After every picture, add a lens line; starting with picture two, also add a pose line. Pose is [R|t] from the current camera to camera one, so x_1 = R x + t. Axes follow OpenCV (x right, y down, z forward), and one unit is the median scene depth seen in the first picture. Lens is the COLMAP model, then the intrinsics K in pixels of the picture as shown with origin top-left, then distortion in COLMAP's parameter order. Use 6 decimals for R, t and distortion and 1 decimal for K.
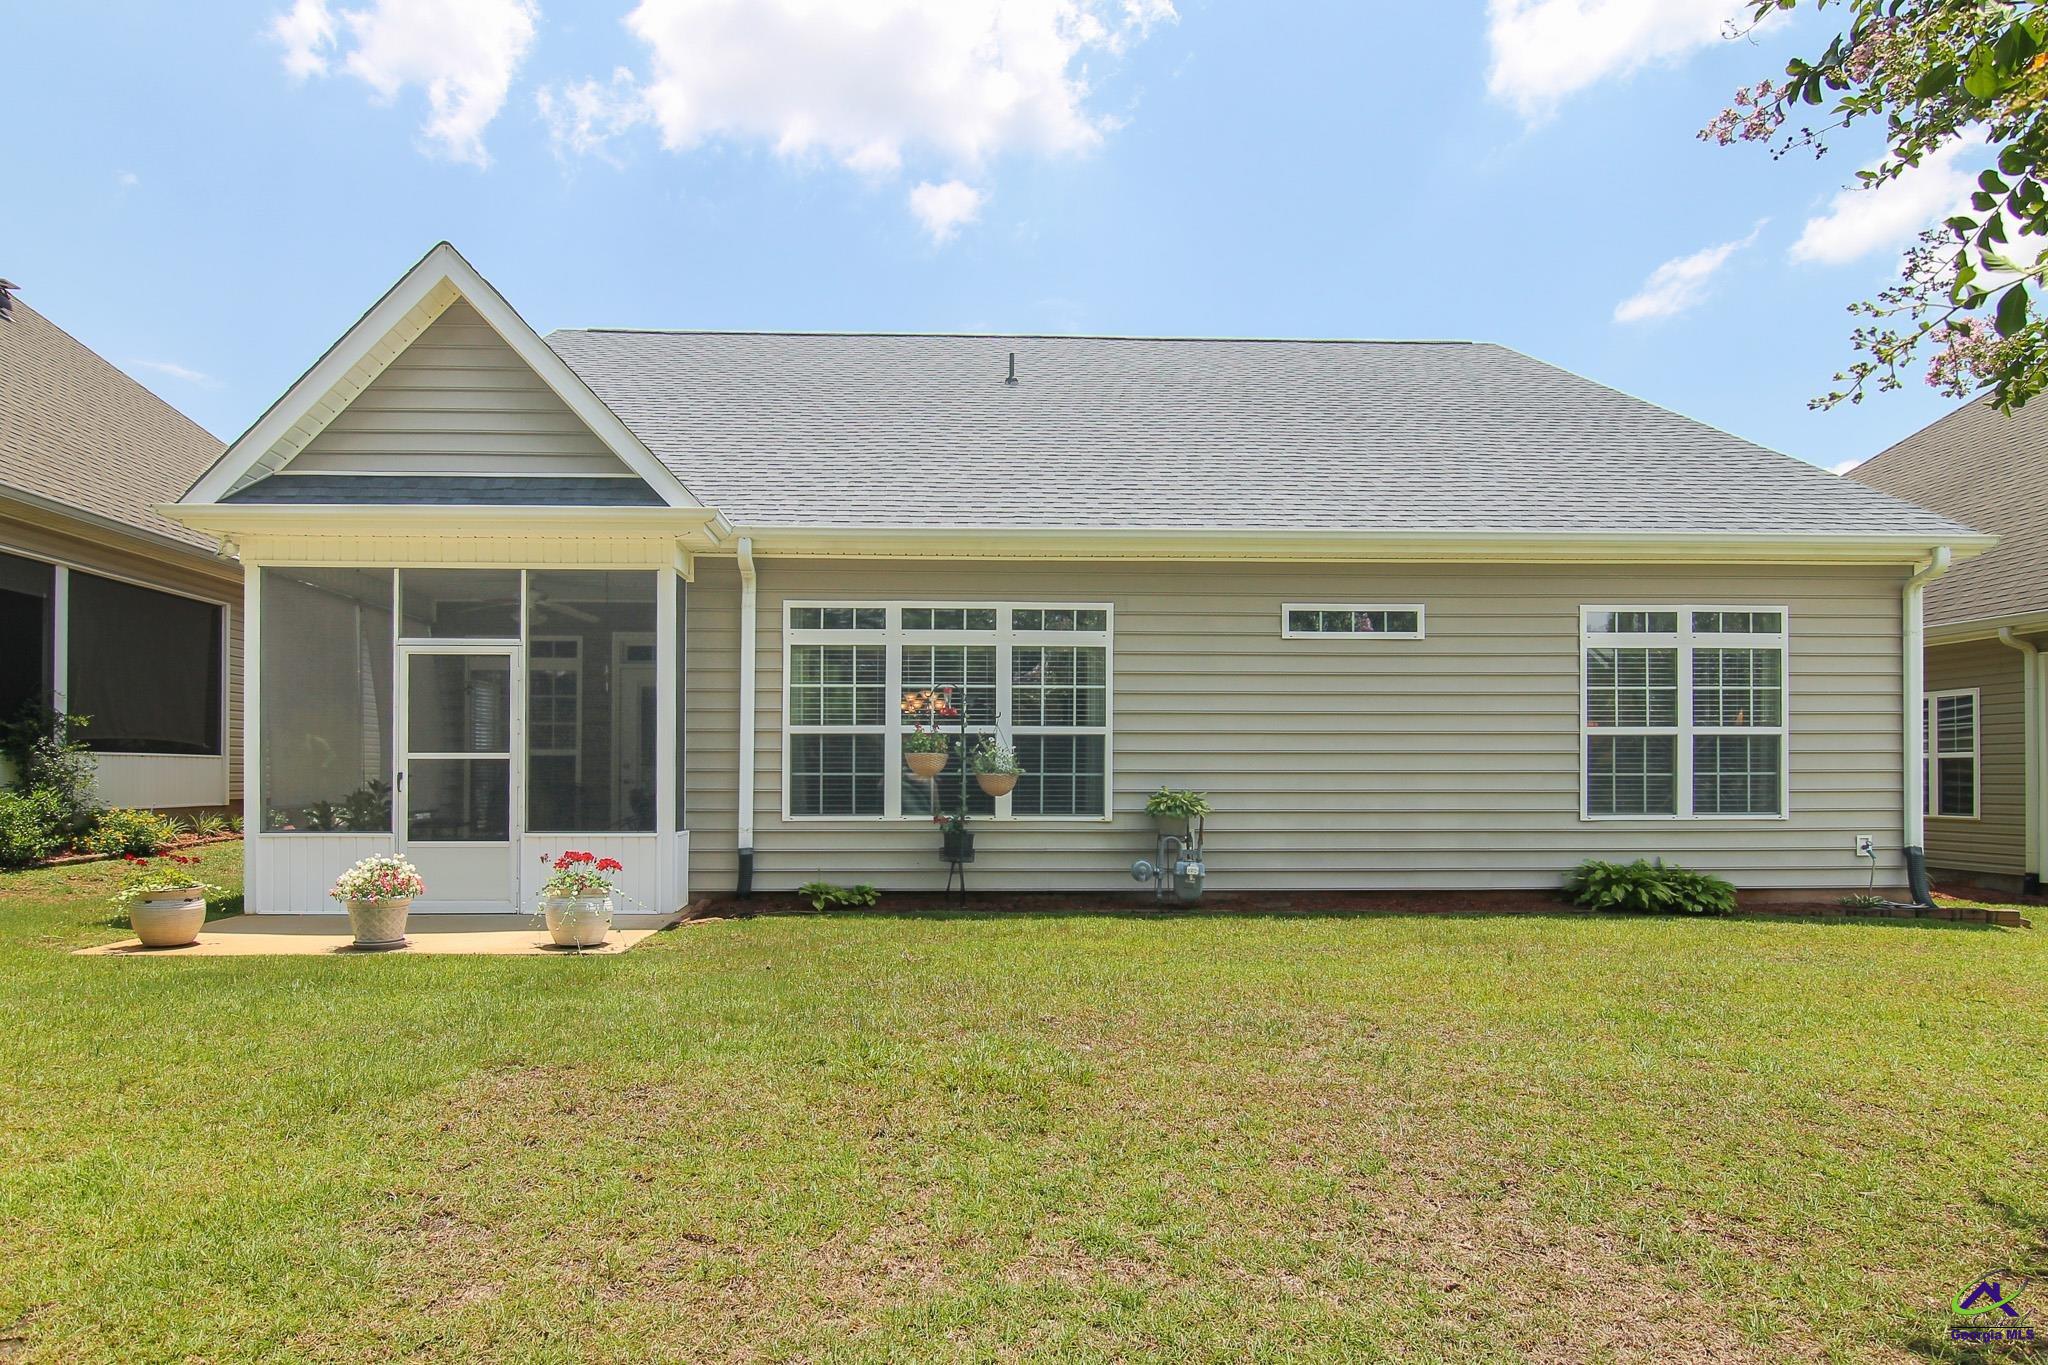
lens RADIAL K [[1088.3, 0, 1024.0], [0, 1088.3, 716.6], [0, 0, 1]] dist [-0.004644, 0.000412]
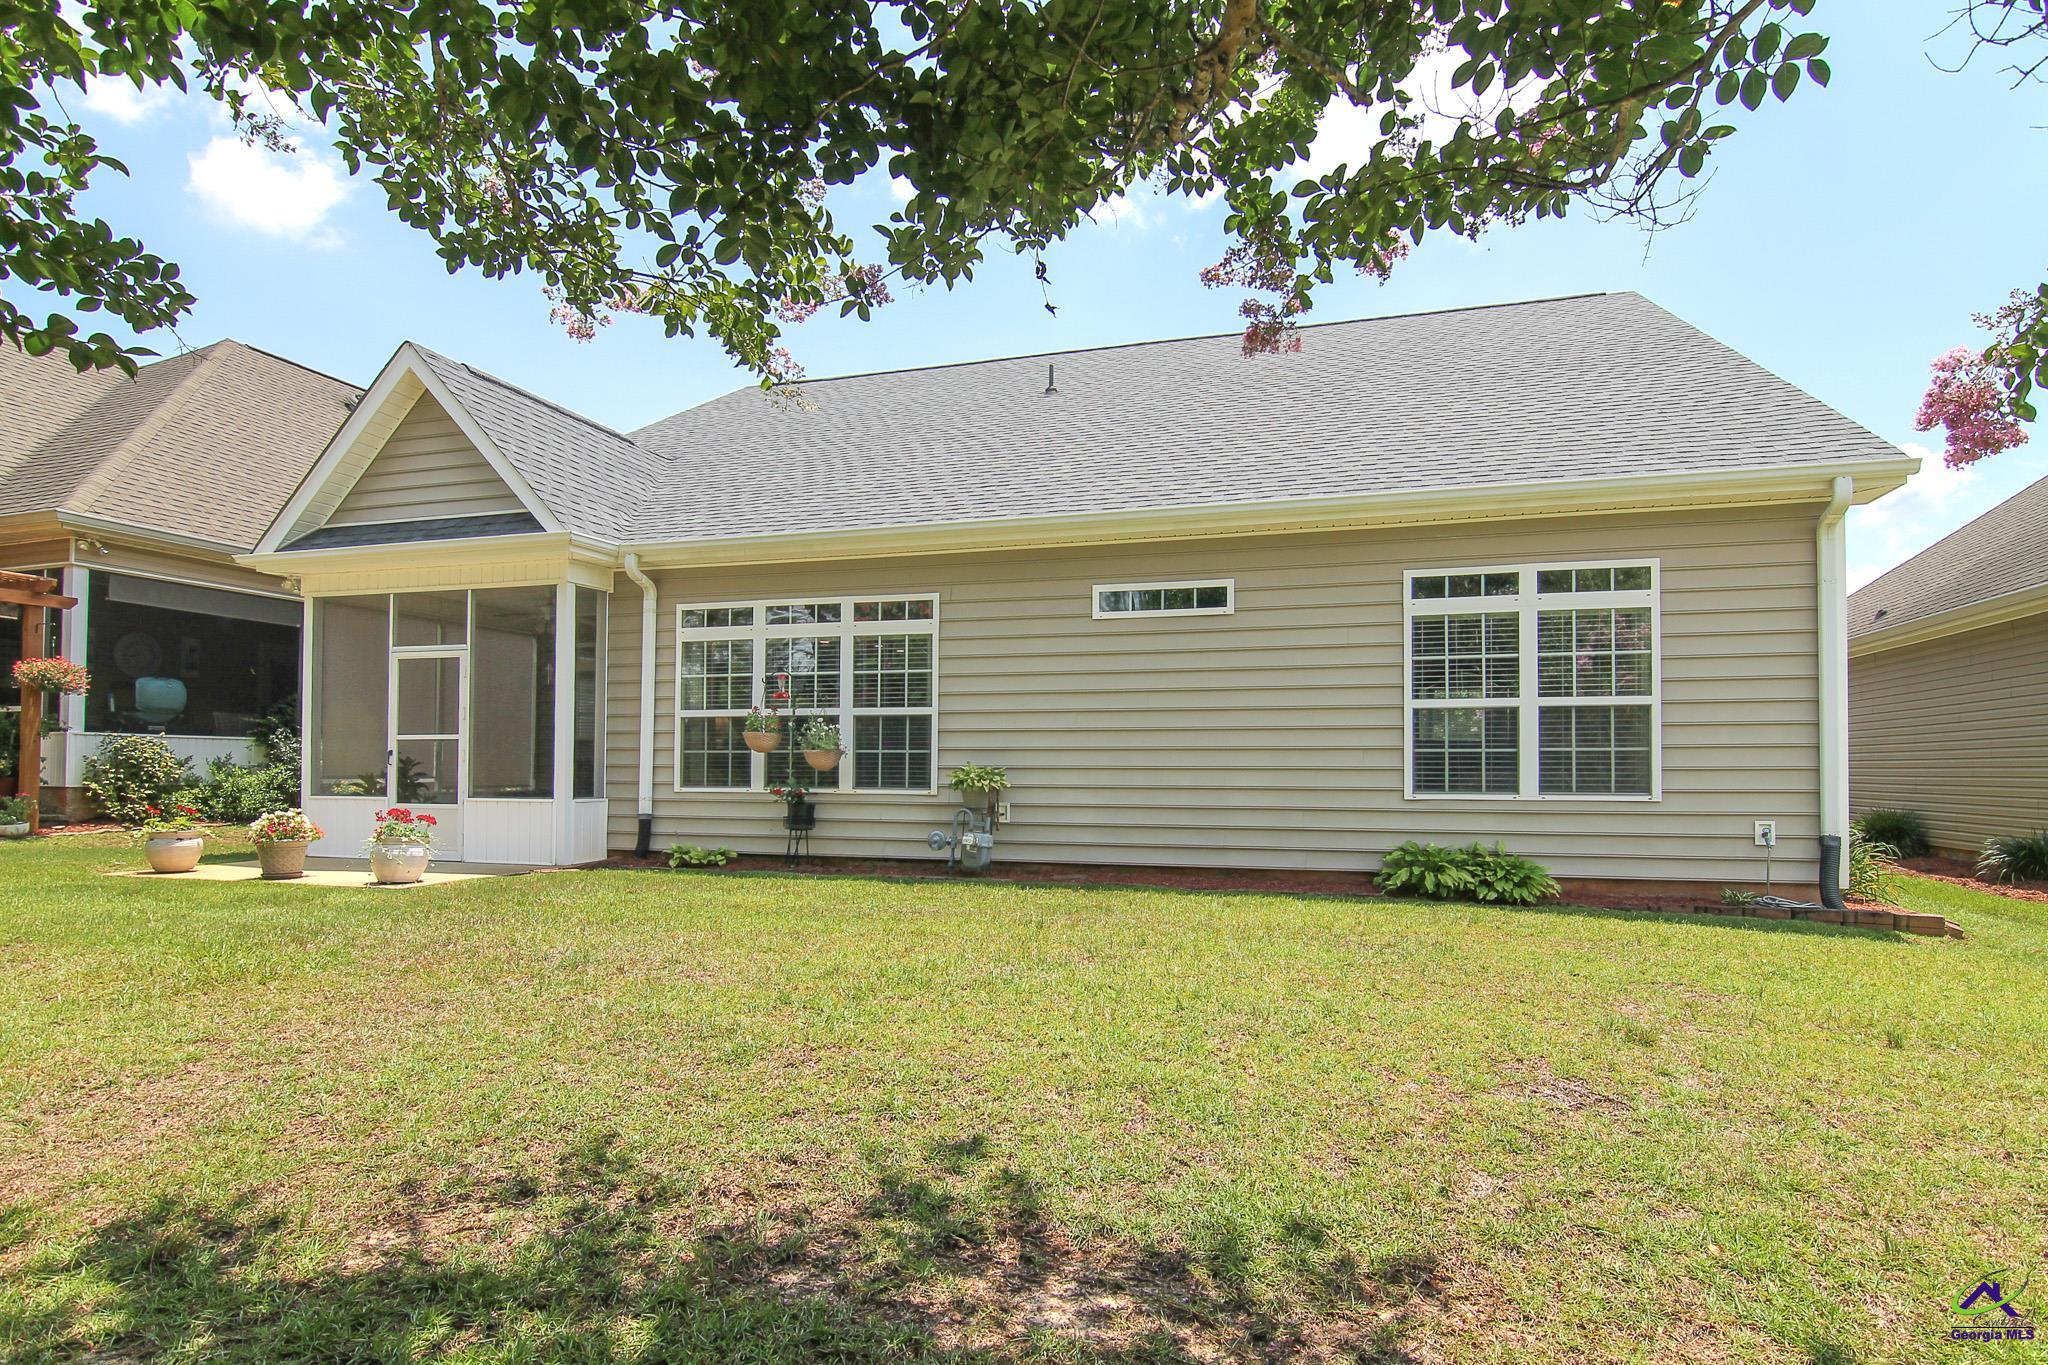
lens RADIAL K [[1092.6, 0, 1008.0], [0, 1092.6, 686.9], [0, 0, 1]] dist [-0.000445, -0.001349]
pose [[0.947712, -0.020798, -0.318448, 0.492999], [0.018391, 0.999775, -0.010564, 0.001875], [0.318596, 0.004155, 0.947881, -0.005830]]
